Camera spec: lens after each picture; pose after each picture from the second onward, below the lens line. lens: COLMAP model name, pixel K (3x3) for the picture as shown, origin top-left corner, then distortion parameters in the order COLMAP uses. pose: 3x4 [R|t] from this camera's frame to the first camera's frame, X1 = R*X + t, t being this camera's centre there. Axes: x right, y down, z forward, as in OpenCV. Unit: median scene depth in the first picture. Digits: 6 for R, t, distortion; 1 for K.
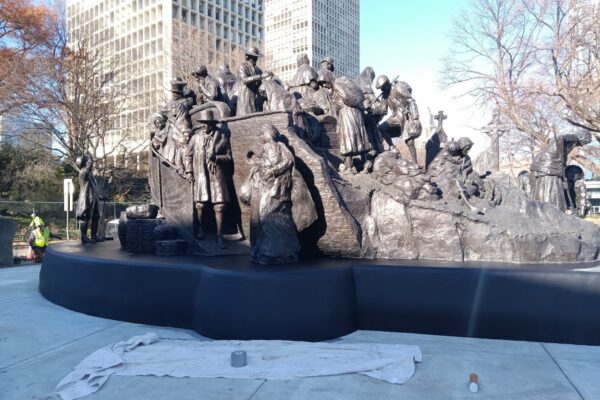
lens RADIAL K [[443.4, 0, 303.7], [0, 443.4, 200.2], [0, 0, 1]] dist [0.070864, -0.081887]
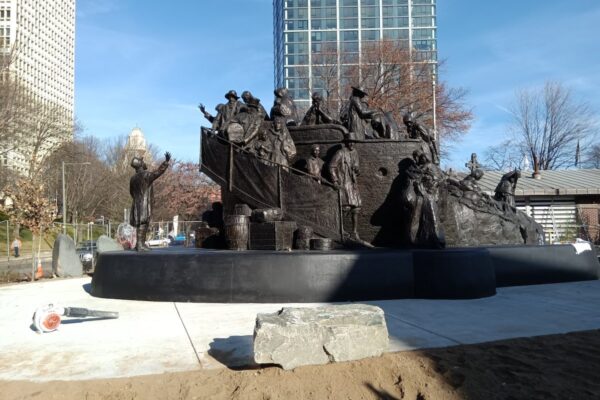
lens RADIAL K [[443.4, 0, 303.7], [0, 443.4, 200.2], [0, 0, 1]] dist [0.070864, -0.081887]
pose [[0.803748, 0.032774, 0.594066, -1.064378], [-0.000778, 0.998539, -0.054035, 0.055073], [-0.594969, 0.042968, 0.802599, 0.092404]]
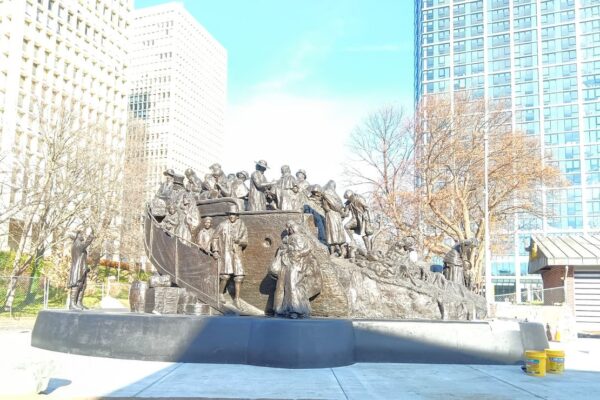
lens RADIAL K [[479.0, 0, 302.8], [0, 479.0, 243.0], [0, 0, 1]] dist [0.070343, -0.078552]
pose [[0.950954, 0.057587, 0.303924, -0.453349], [-0.029303, 0.994871, -0.096819, 0.042187], [-0.307941, 0.083165, 0.947764, -0.410686]]
